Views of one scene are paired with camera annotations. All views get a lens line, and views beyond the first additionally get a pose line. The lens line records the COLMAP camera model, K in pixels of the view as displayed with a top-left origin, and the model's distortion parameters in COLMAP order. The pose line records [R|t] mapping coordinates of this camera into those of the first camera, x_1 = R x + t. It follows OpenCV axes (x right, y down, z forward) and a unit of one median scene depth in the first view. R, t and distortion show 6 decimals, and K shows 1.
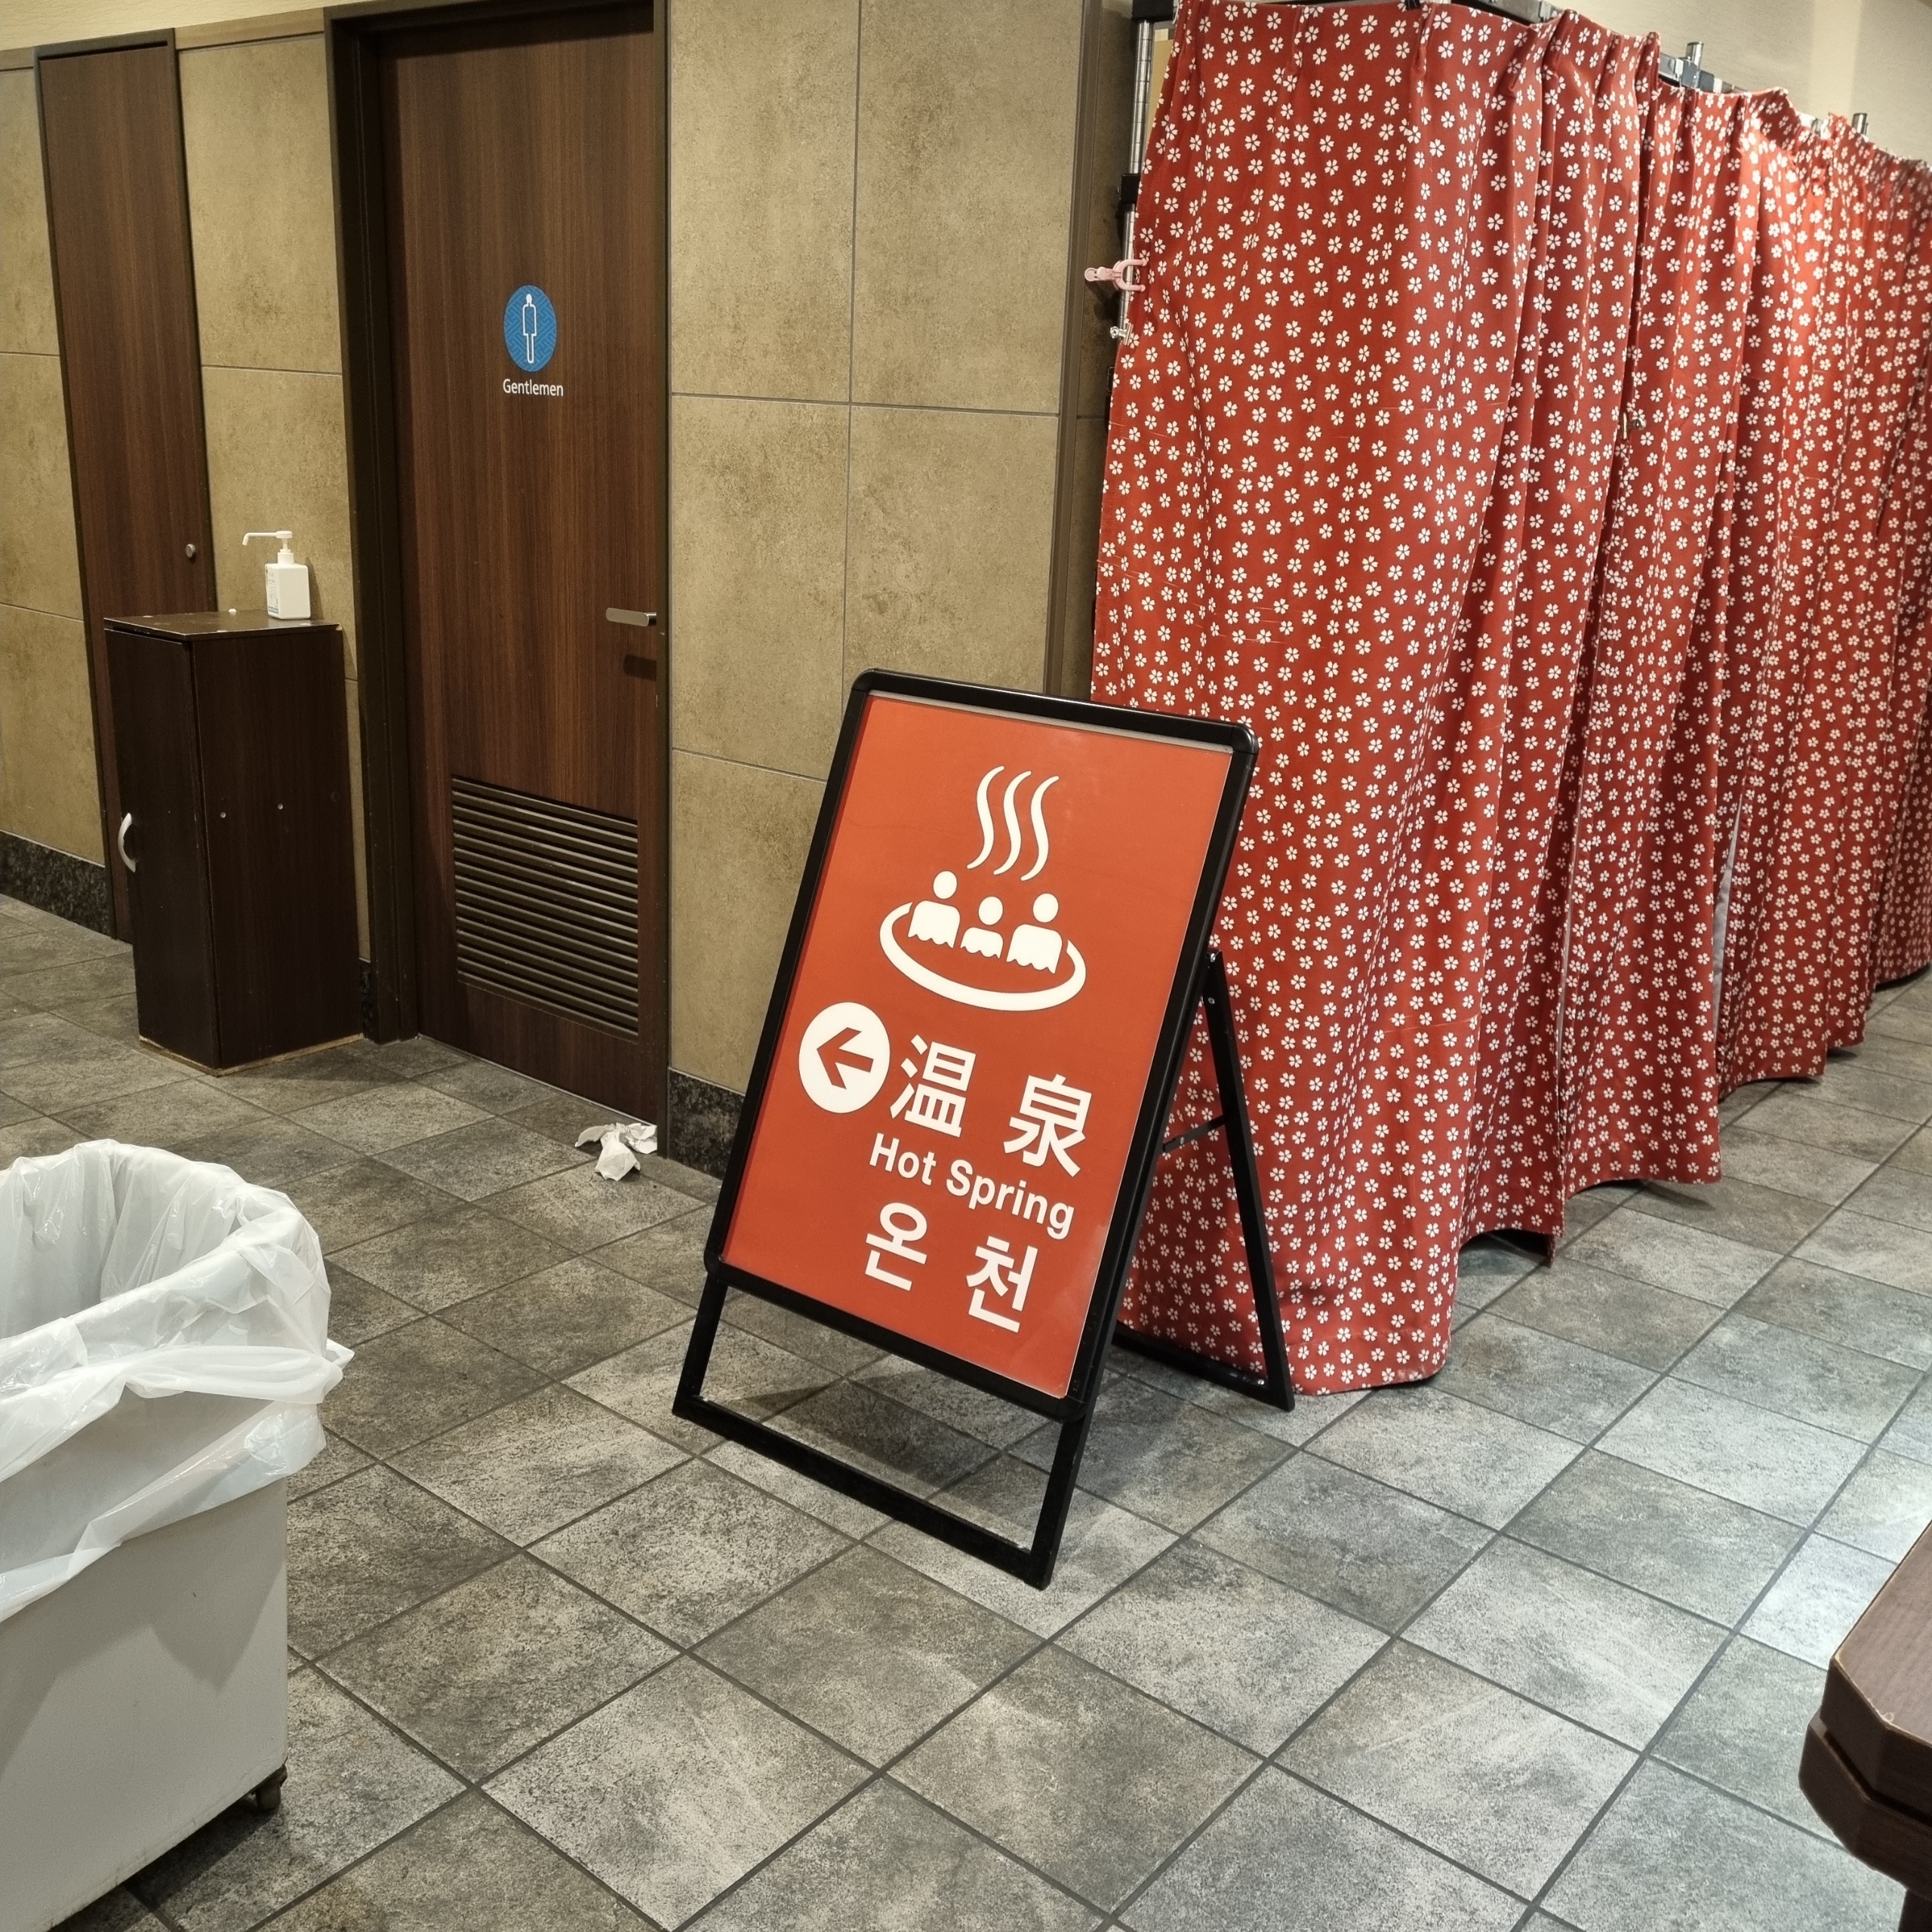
lens RADIAL K [[1901.6, 0, 927.8], [0, 1901.6, 964.5], [0, 0, 1]] dist [0.055532, -0.039059]
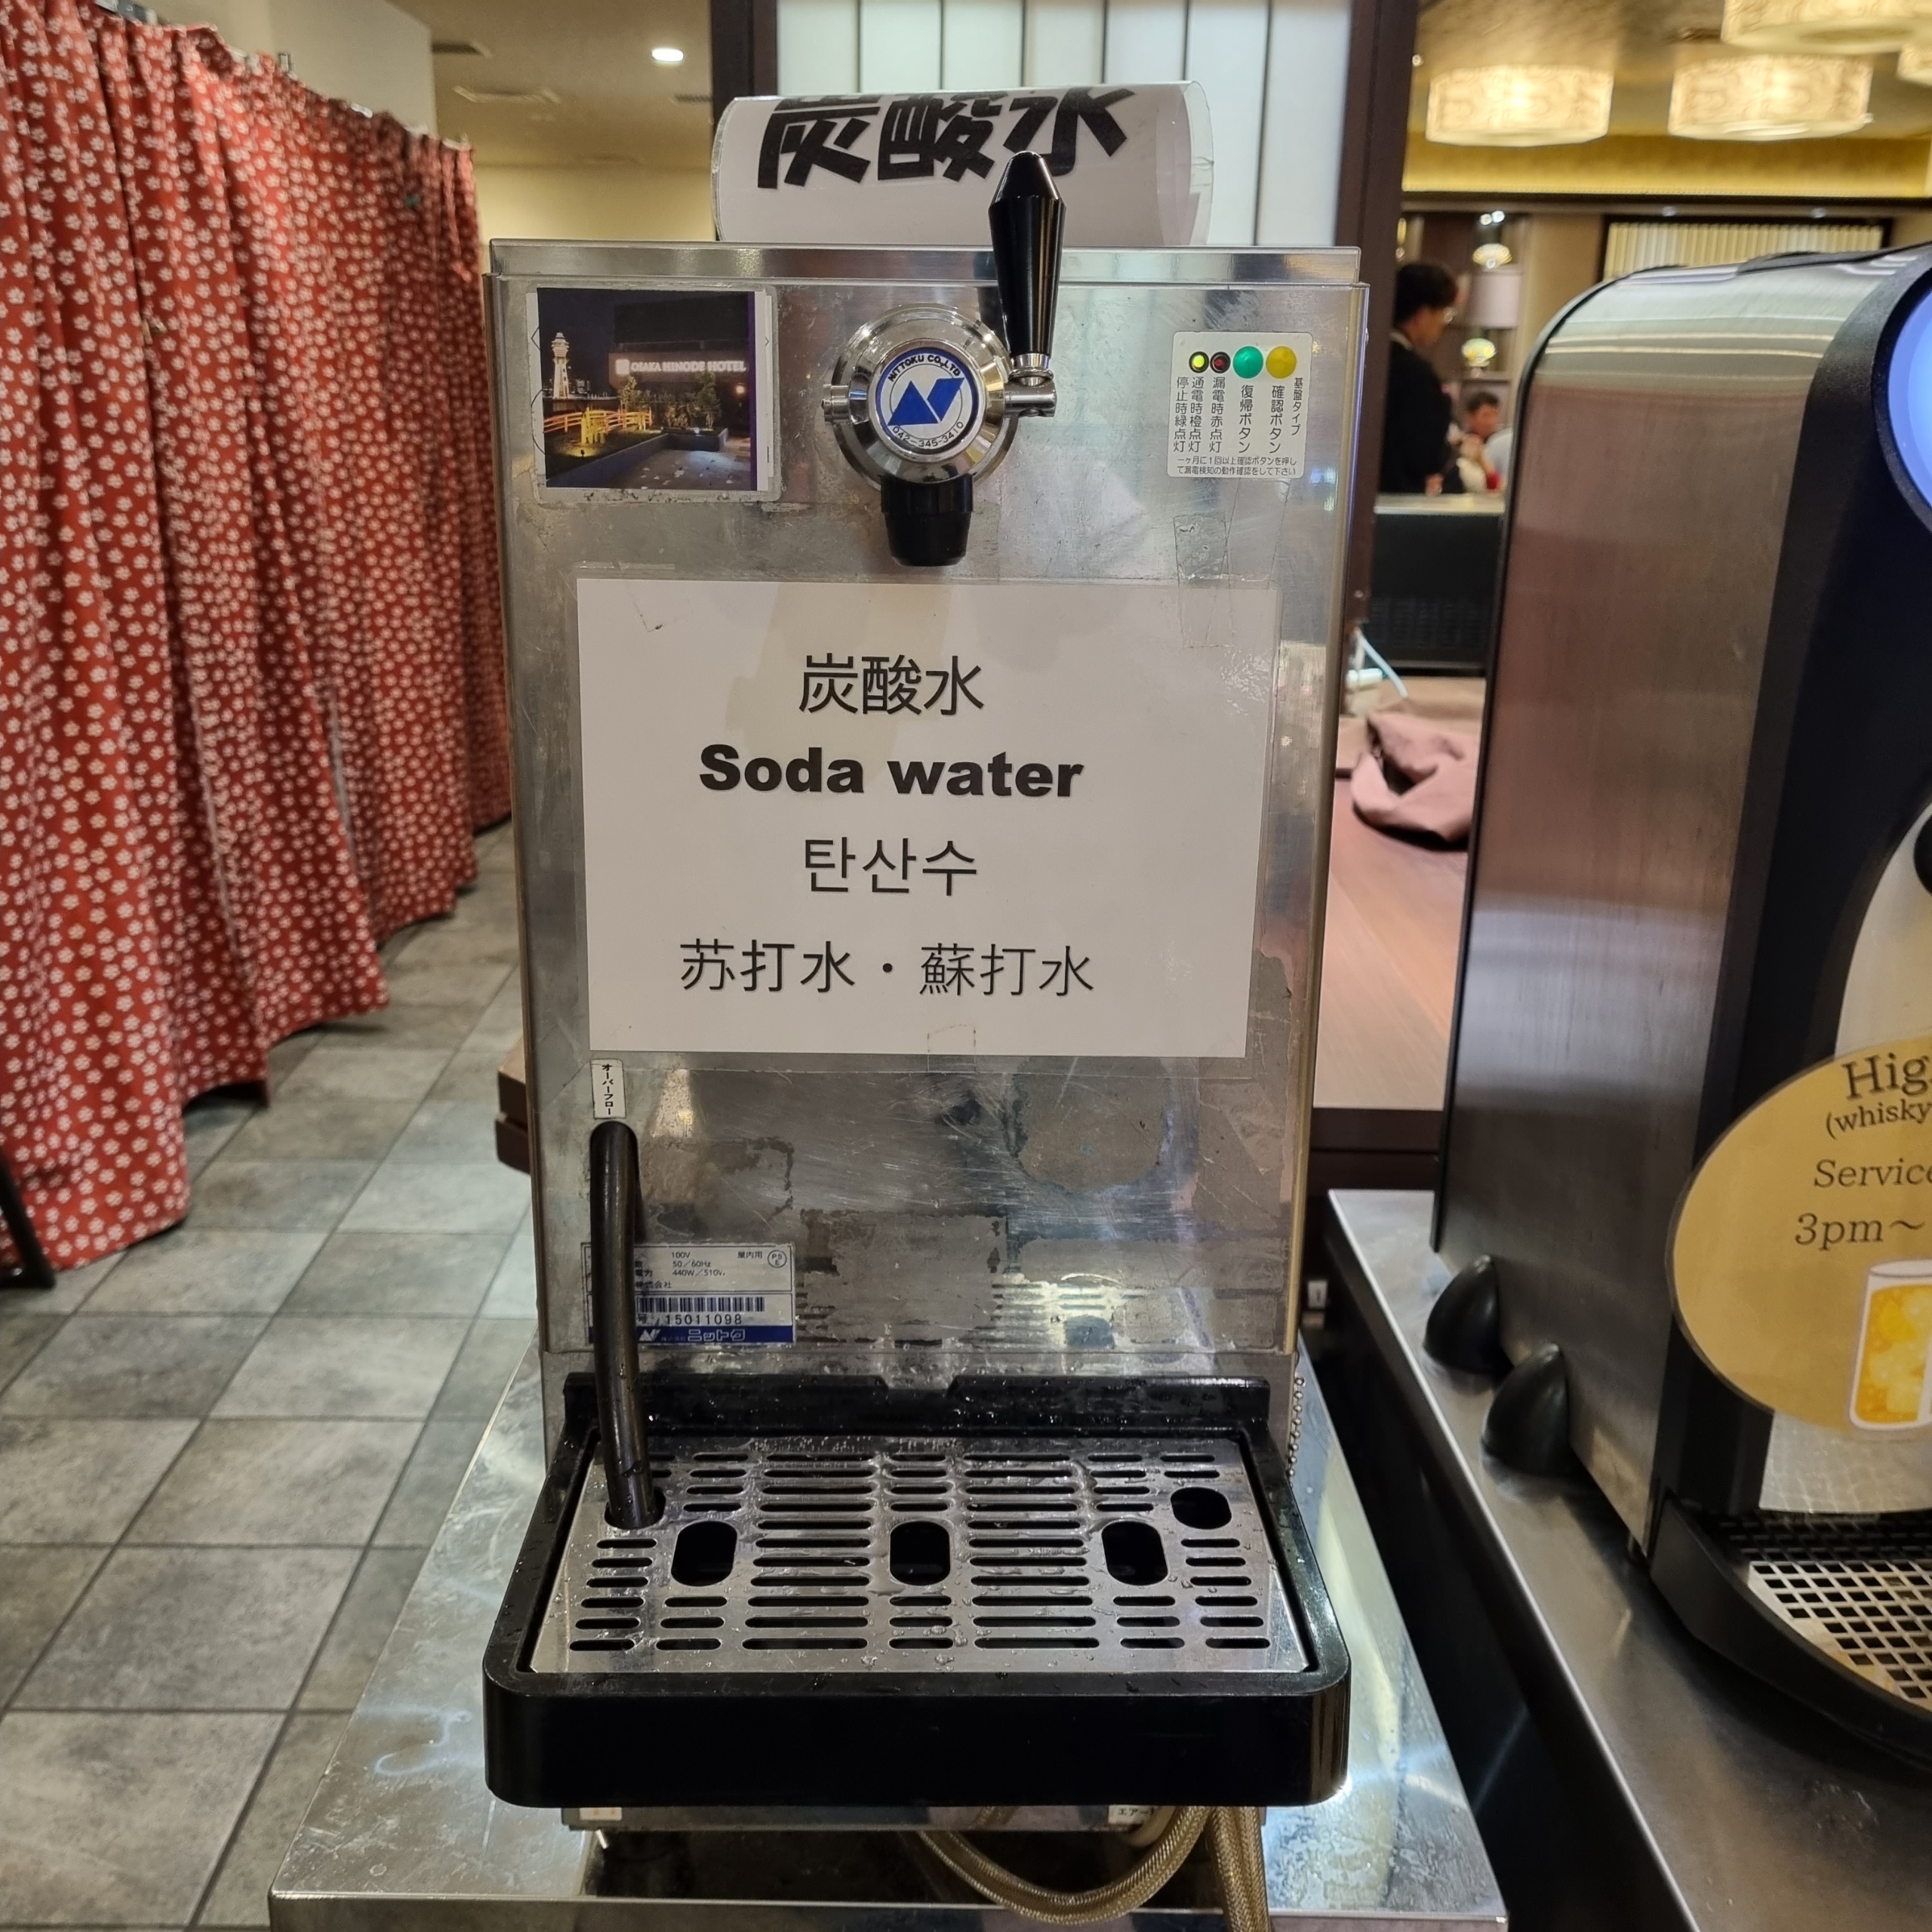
lens RADIAL K [[1901.6, 0, 927.8], [0, 1901.6, 964.5], [0, 0, 1]] dist [0.055532, -0.039059]
pose [[0.756017, -0.217567, 0.617336, -0.051812], [0.194588, 0.975207, 0.105389, 0.039002], [-0.624959, 0.040451, 0.779609, -0.108249]]
